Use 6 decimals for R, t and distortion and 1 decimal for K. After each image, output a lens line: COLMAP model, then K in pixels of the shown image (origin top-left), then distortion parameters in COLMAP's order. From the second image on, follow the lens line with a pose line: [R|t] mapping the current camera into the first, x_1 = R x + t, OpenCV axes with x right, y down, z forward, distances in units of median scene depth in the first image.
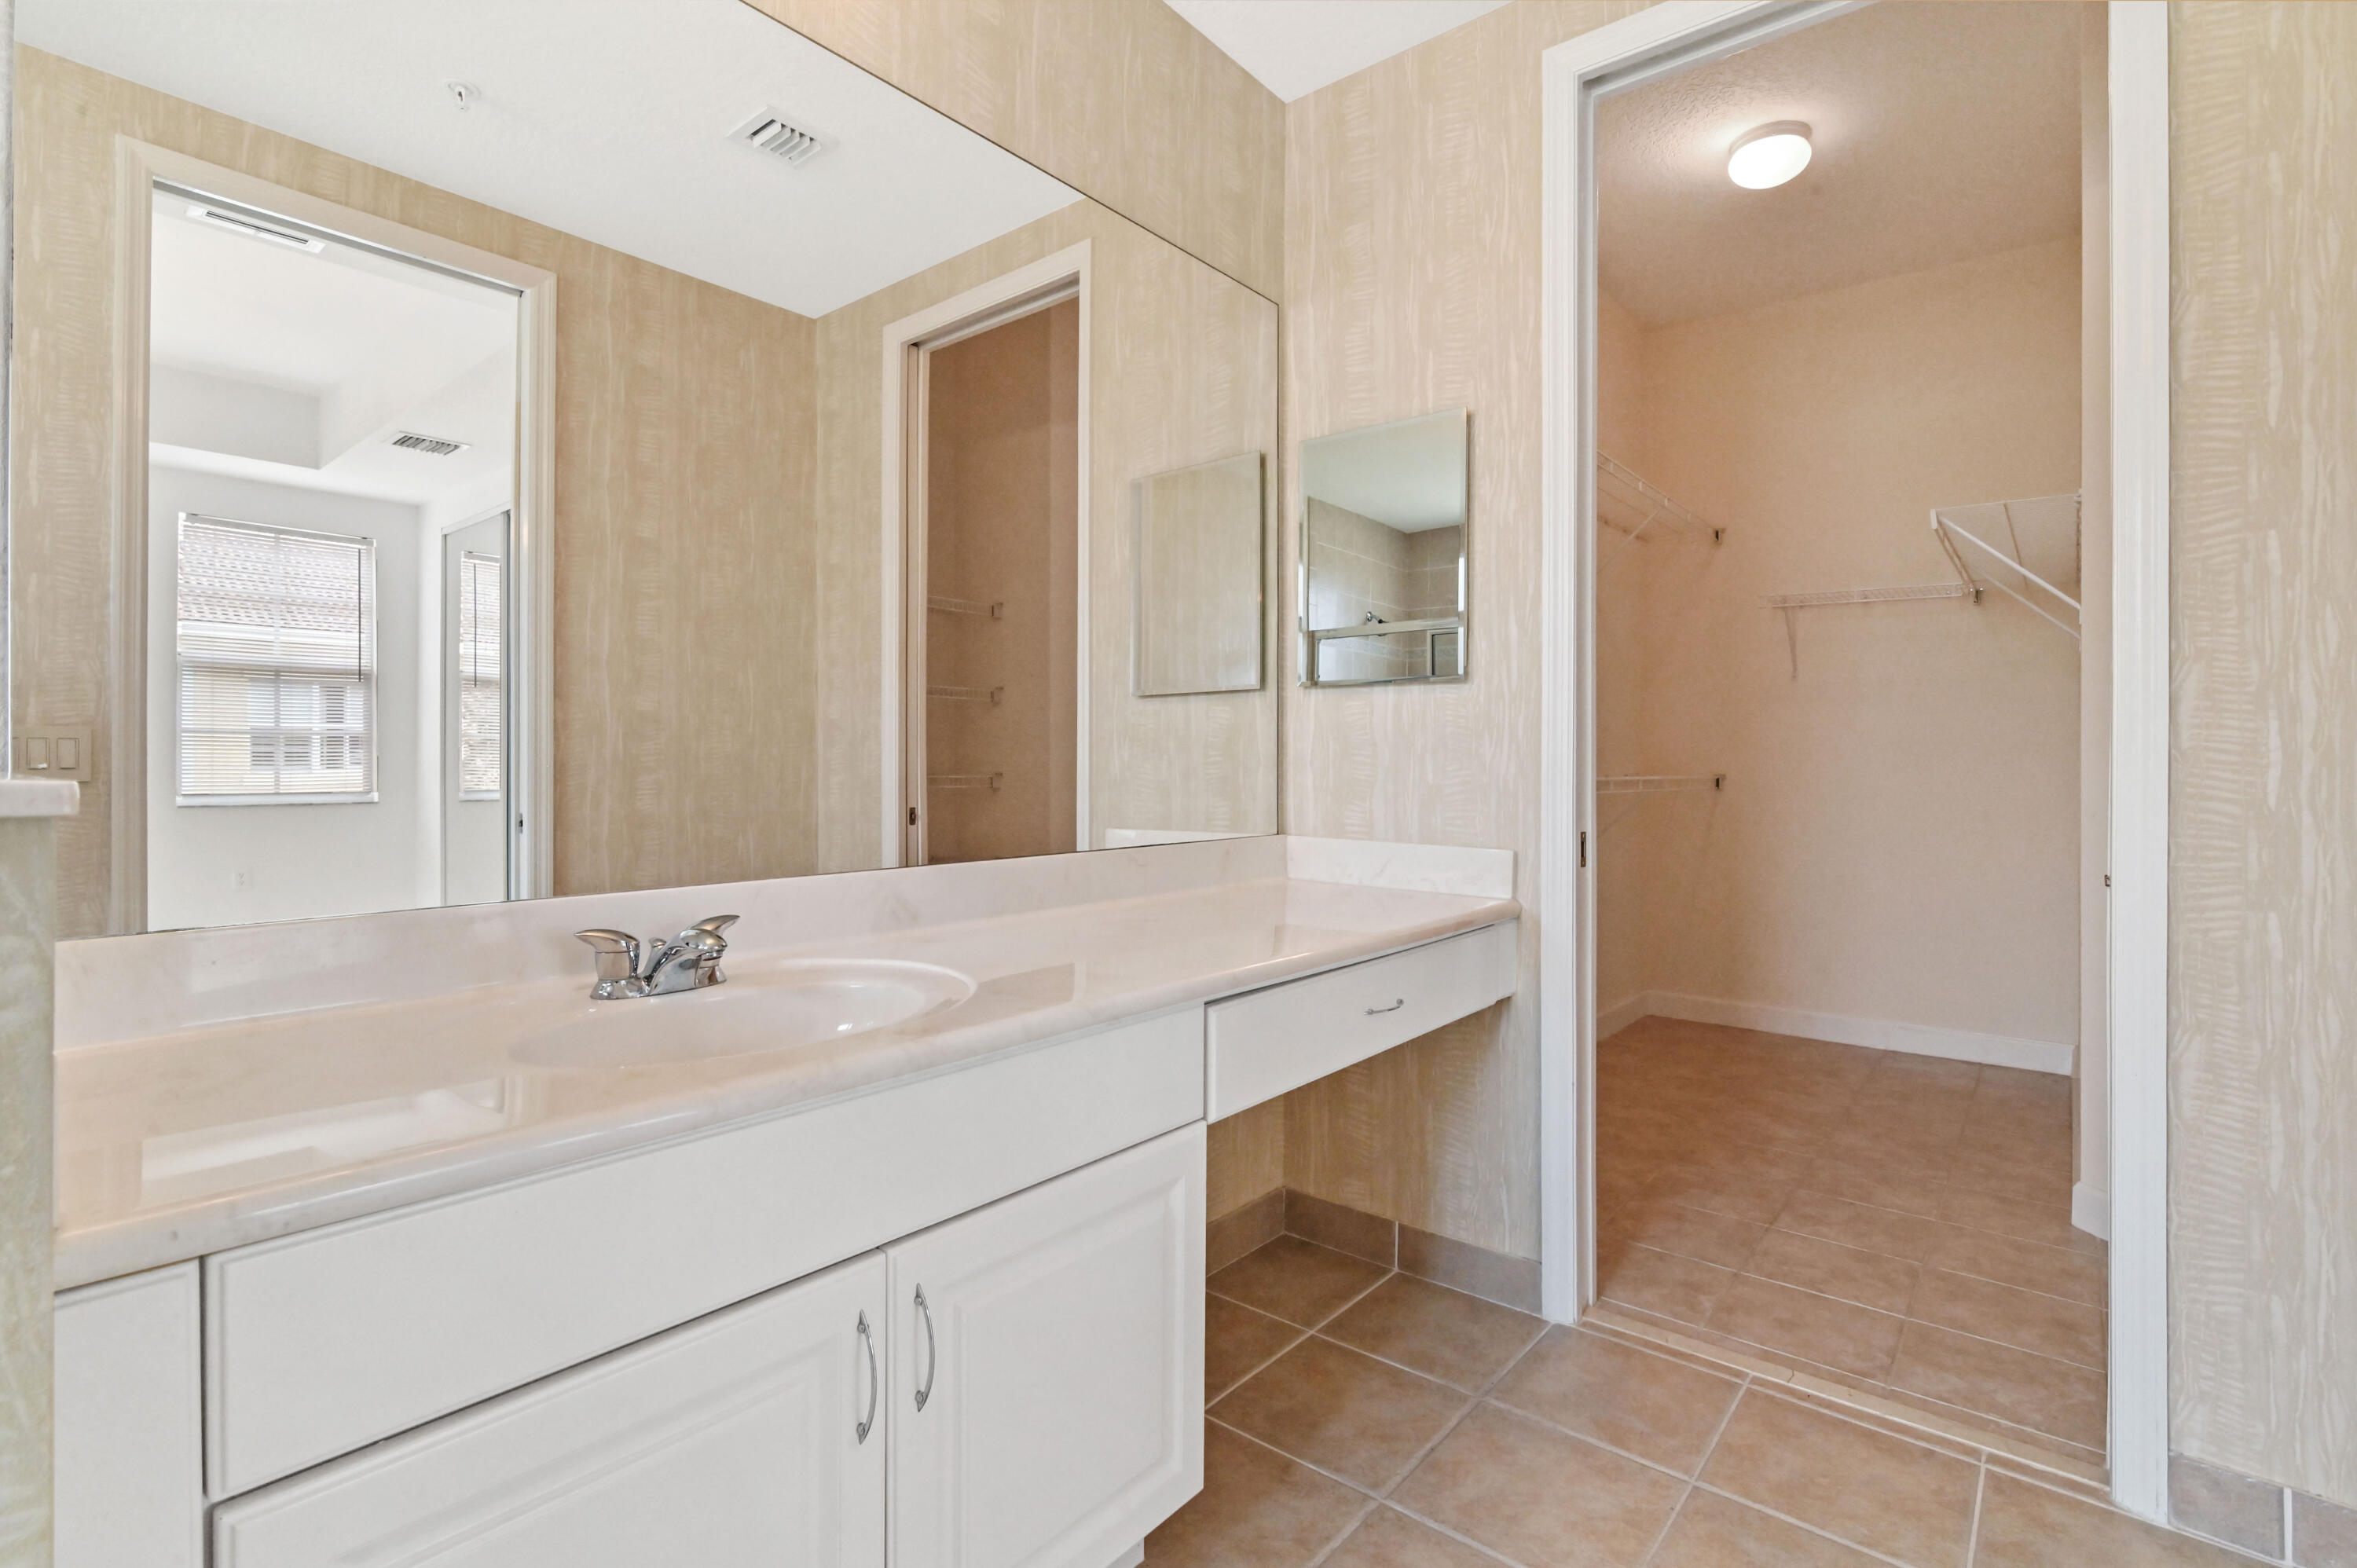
lens RADIAL K [[1094.9, 0, 1179.0], [0, 1094.9, 782.2], [0, 0, 1]] dist [-0.011976, -0.000094]
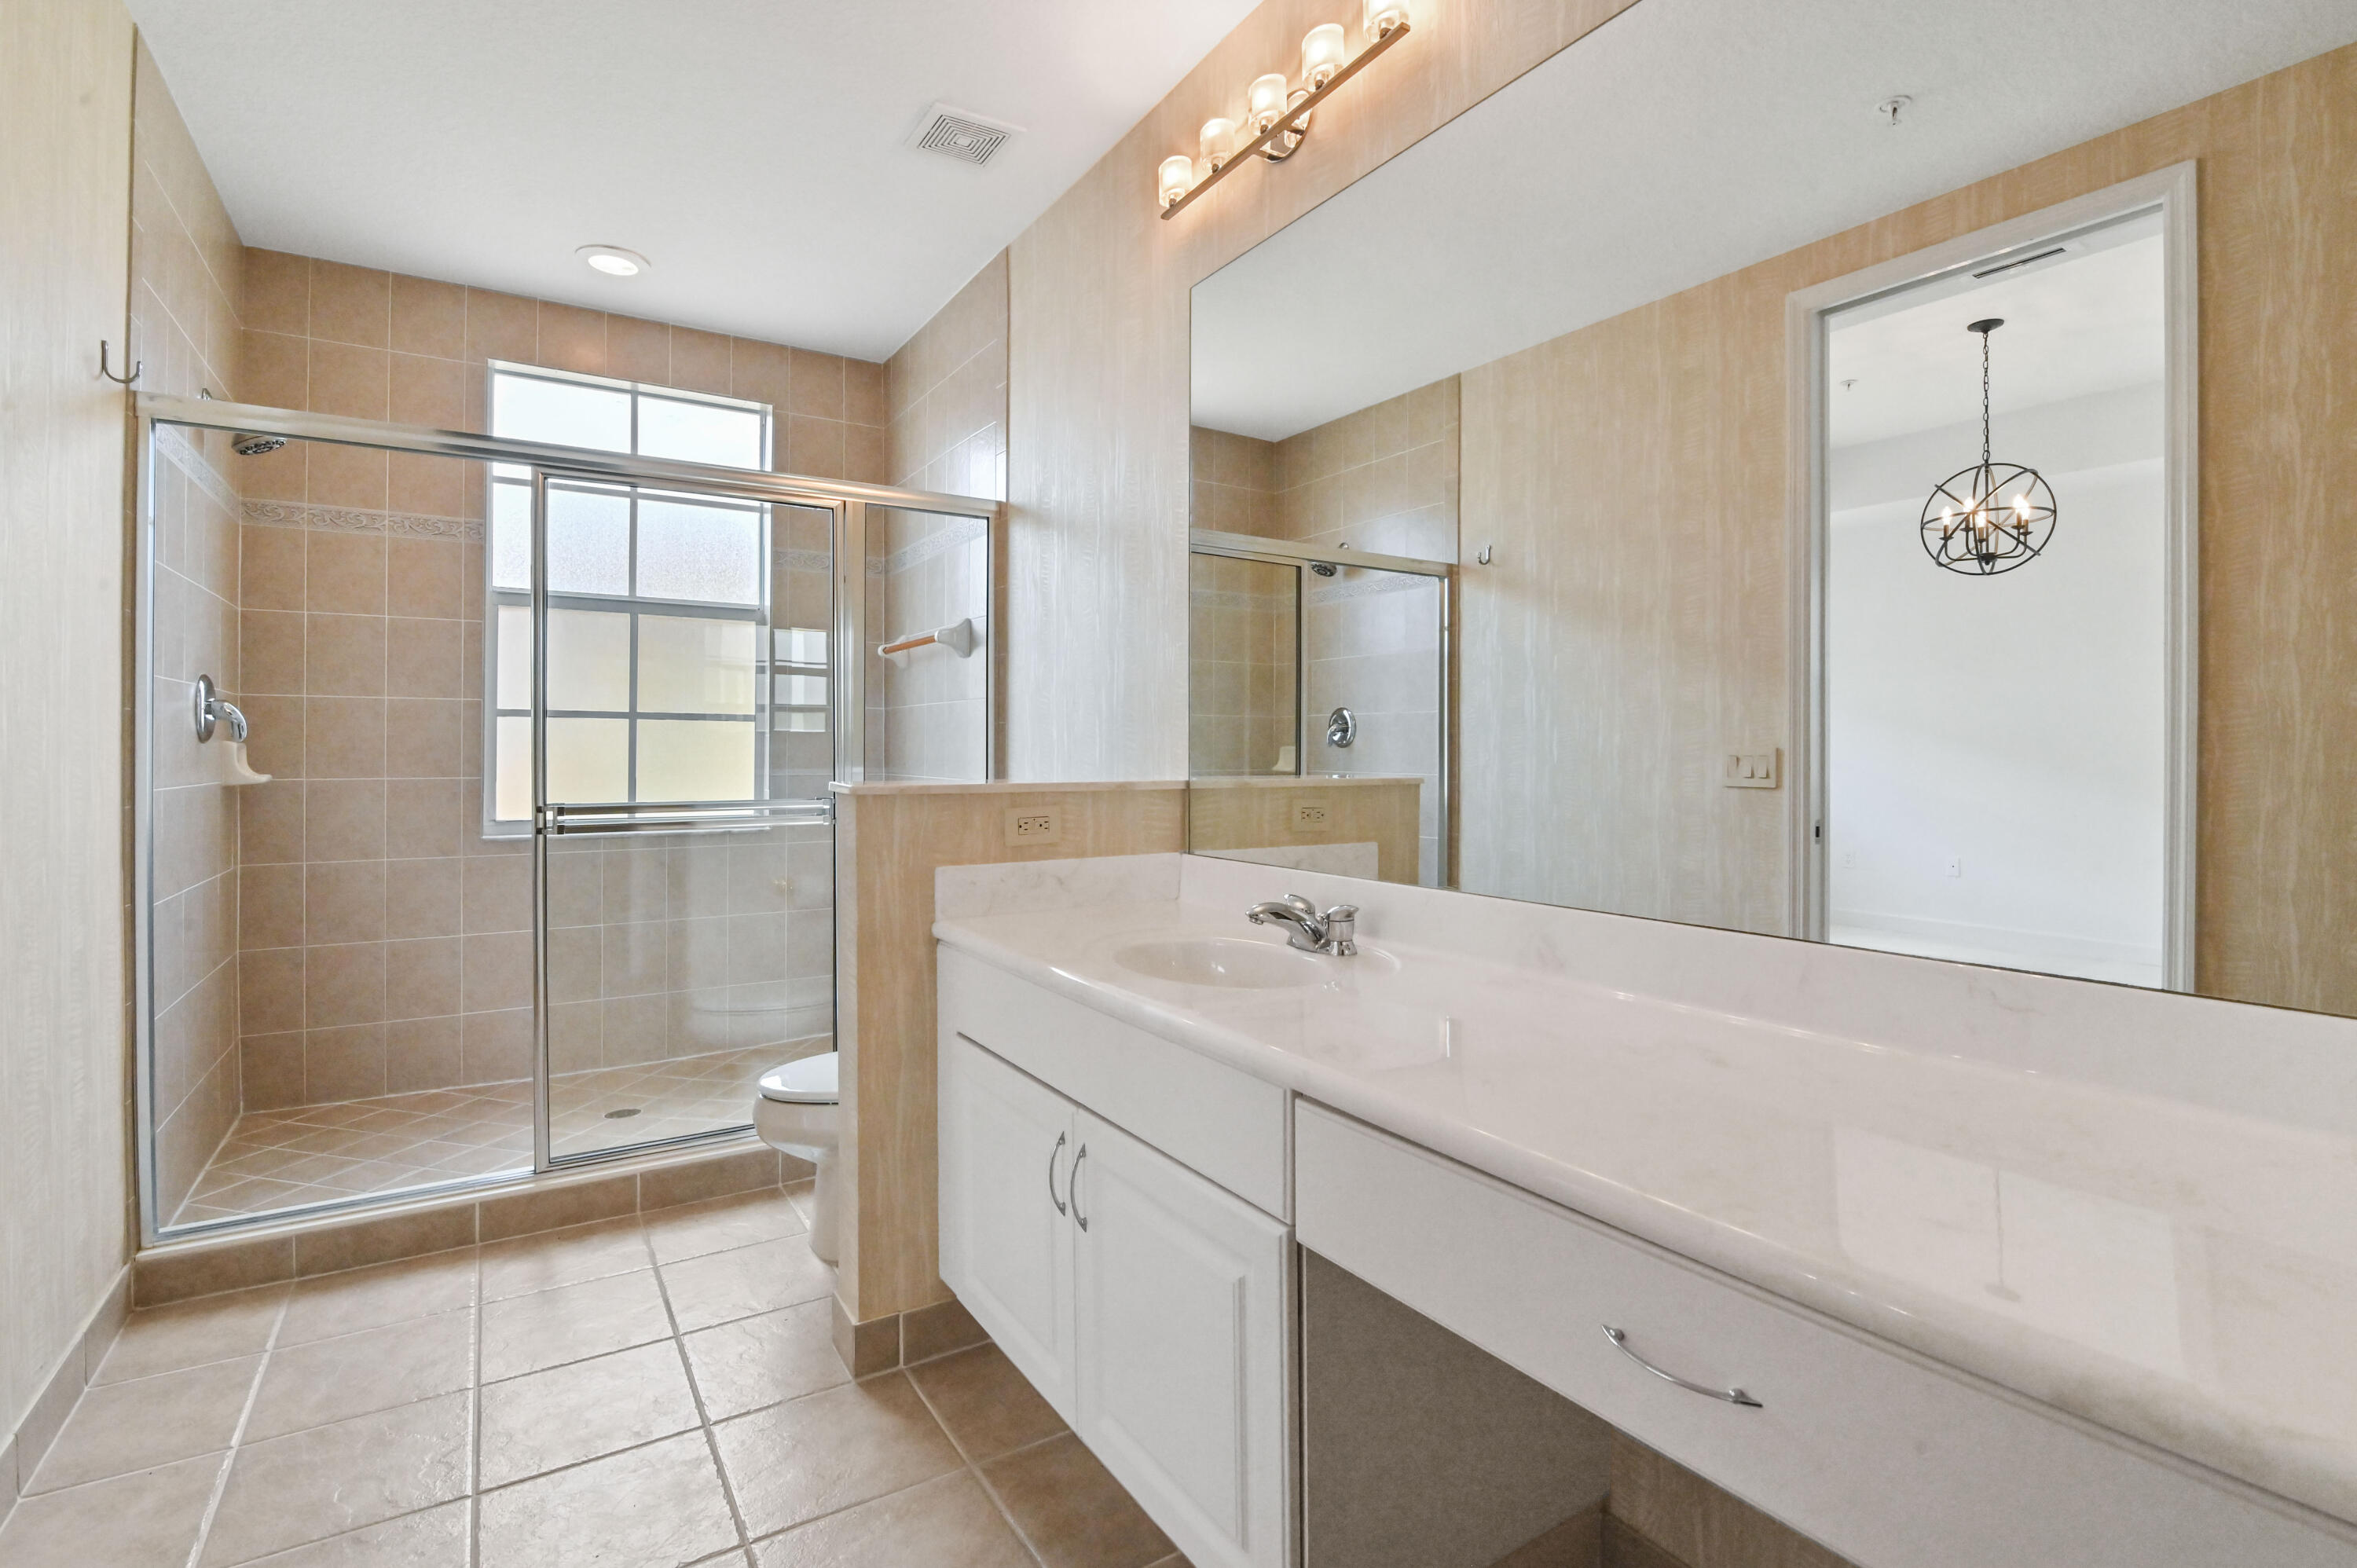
lens RADIAL K [[1094.9, 0, 1160.2], [0, 1094.9, 740.6], [0, 0, 1]] dist [-0.011976, -0.000094]
pose [[-0.298085, -0.018377, -0.954362, 0.418847], [-0.021159, 0.999696, -0.012641, -0.023352], [0.954305, 0.016426, -0.298383, 0.574416]]
